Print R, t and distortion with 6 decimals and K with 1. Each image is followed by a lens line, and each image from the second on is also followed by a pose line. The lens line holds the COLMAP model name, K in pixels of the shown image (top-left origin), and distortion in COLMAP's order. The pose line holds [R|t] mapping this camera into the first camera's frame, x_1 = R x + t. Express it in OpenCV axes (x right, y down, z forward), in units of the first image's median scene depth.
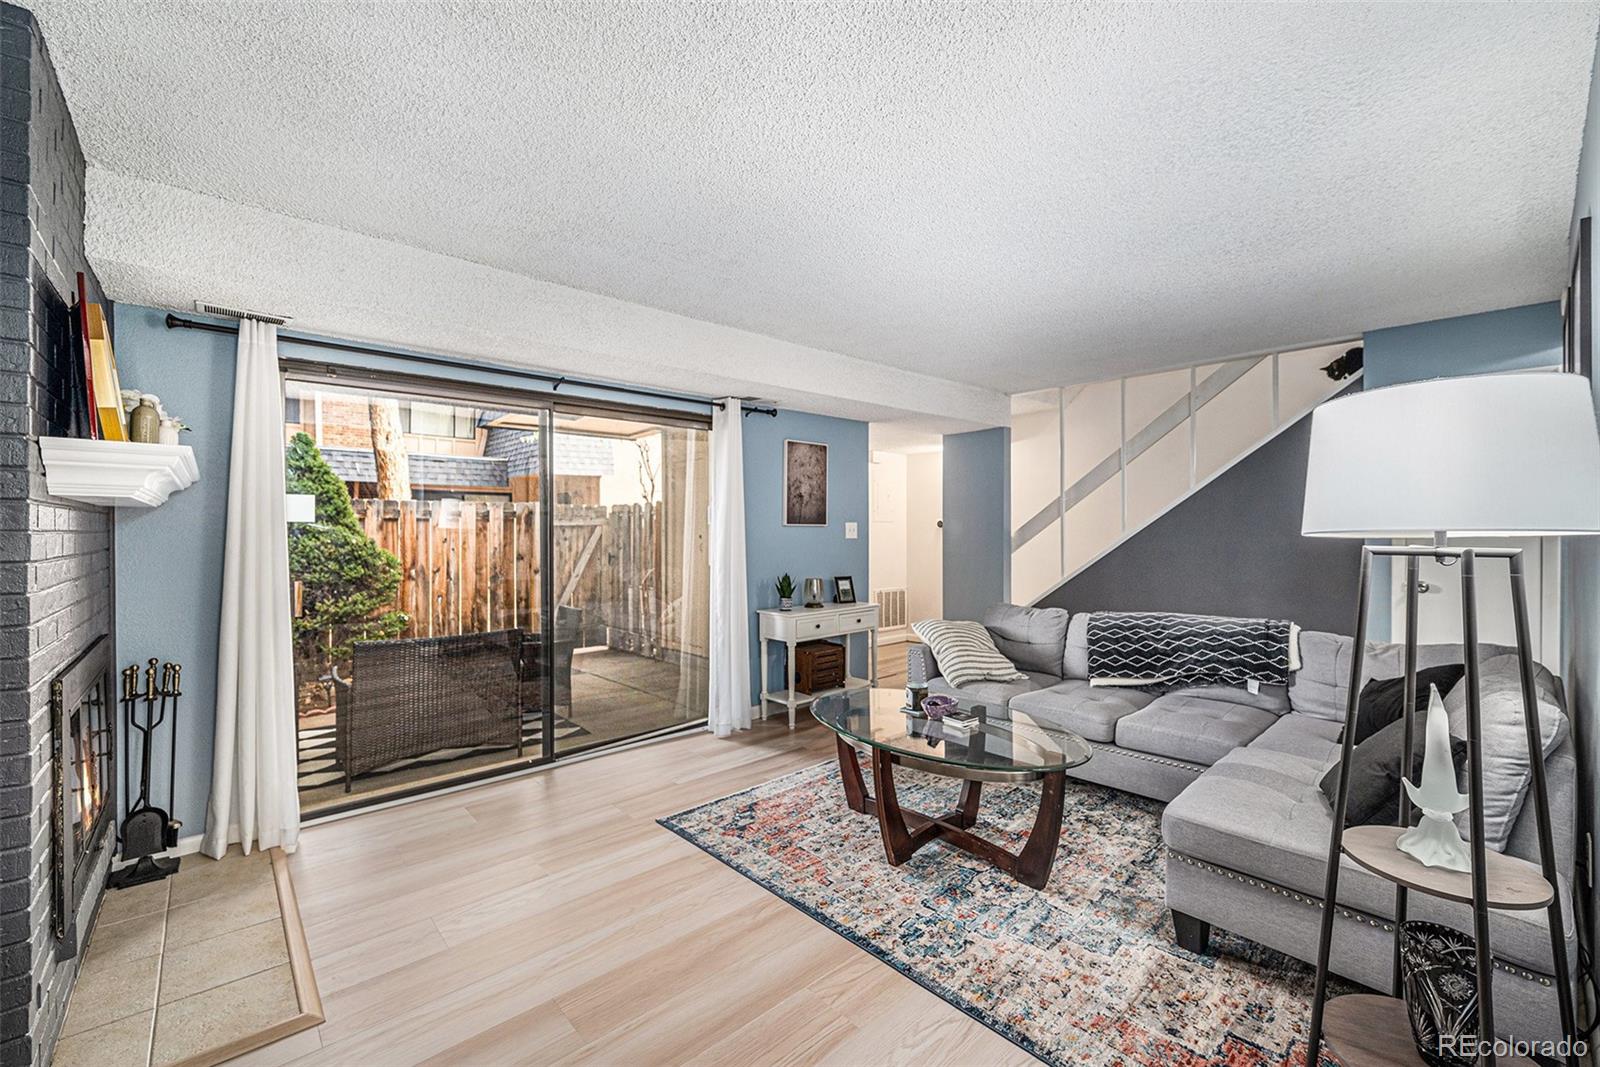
lens RADIAL K [[663.5, 0, 800.0], [0, 663.5, 533.5], [0, 0, 1]] dist [-0.000964, 0.000138]
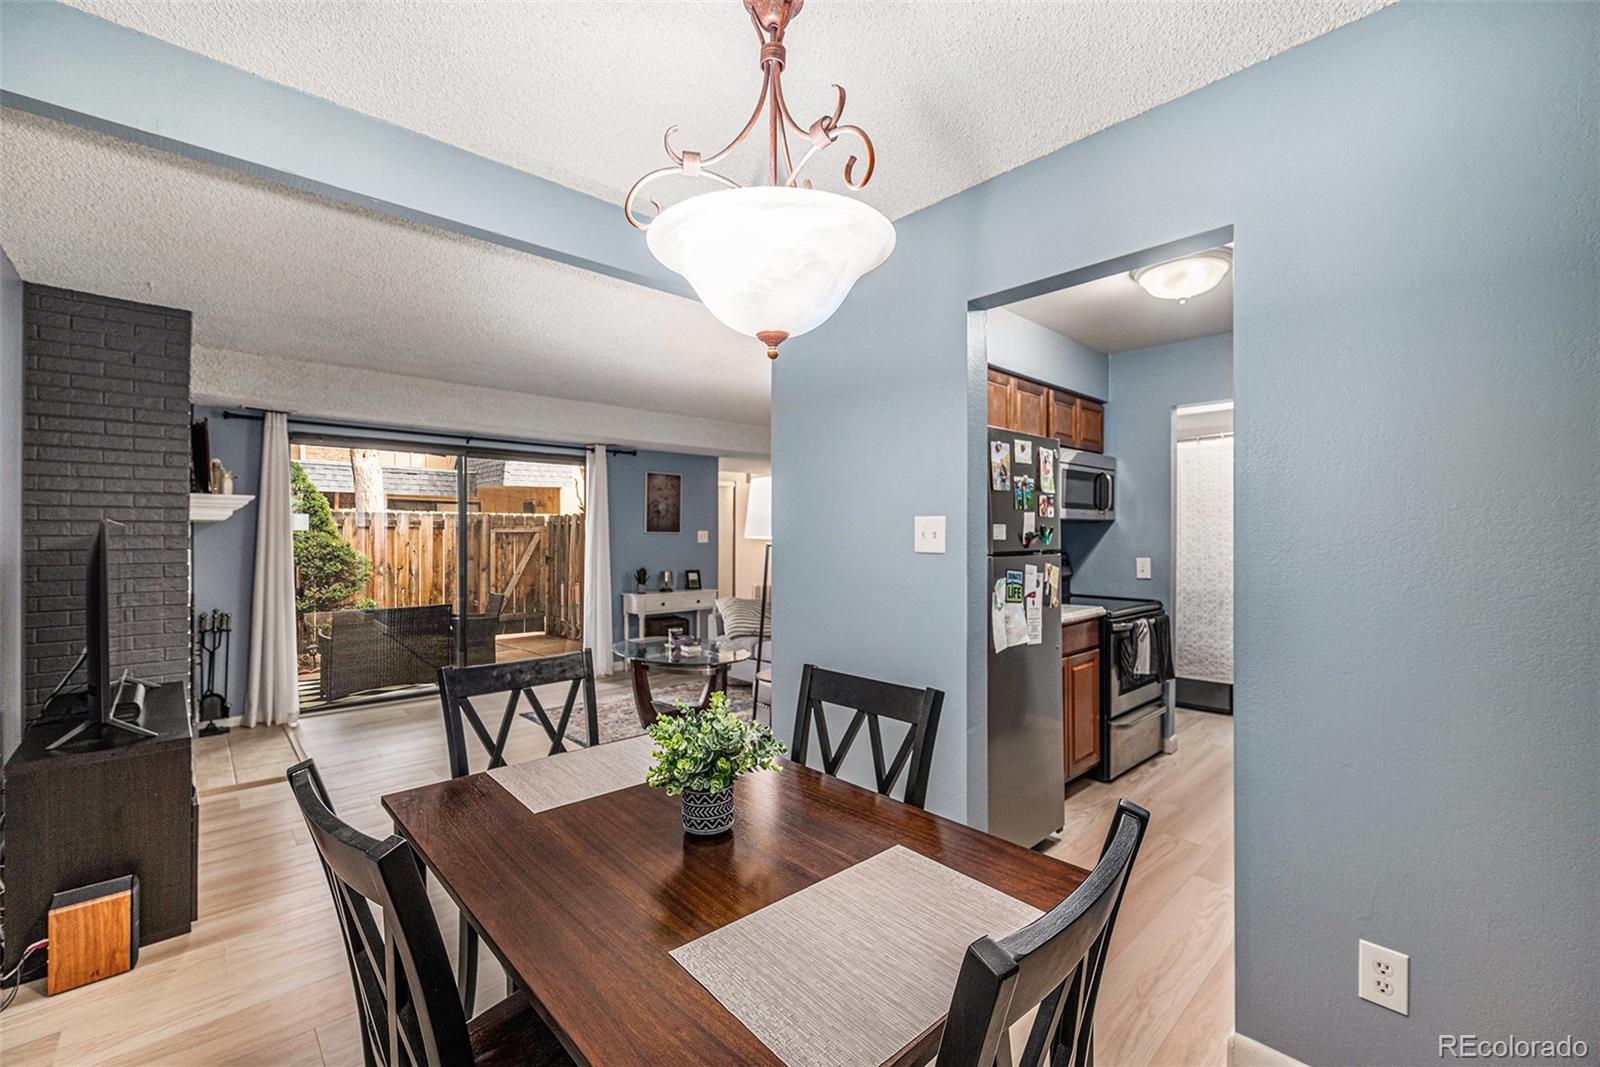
lens RADIAL K [[663.5, 0, 800.0], [0, 663.5, 533.5], [0, 0, 1]] dist [-0.000964, 0.000138]
pose [[0.999824, 0.001282, 0.018722, 0.276556], [-0.001118, 0.999961, -0.008794, 0.000874], [-0.018733, 0.008772, 0.999786, -0.405093]]
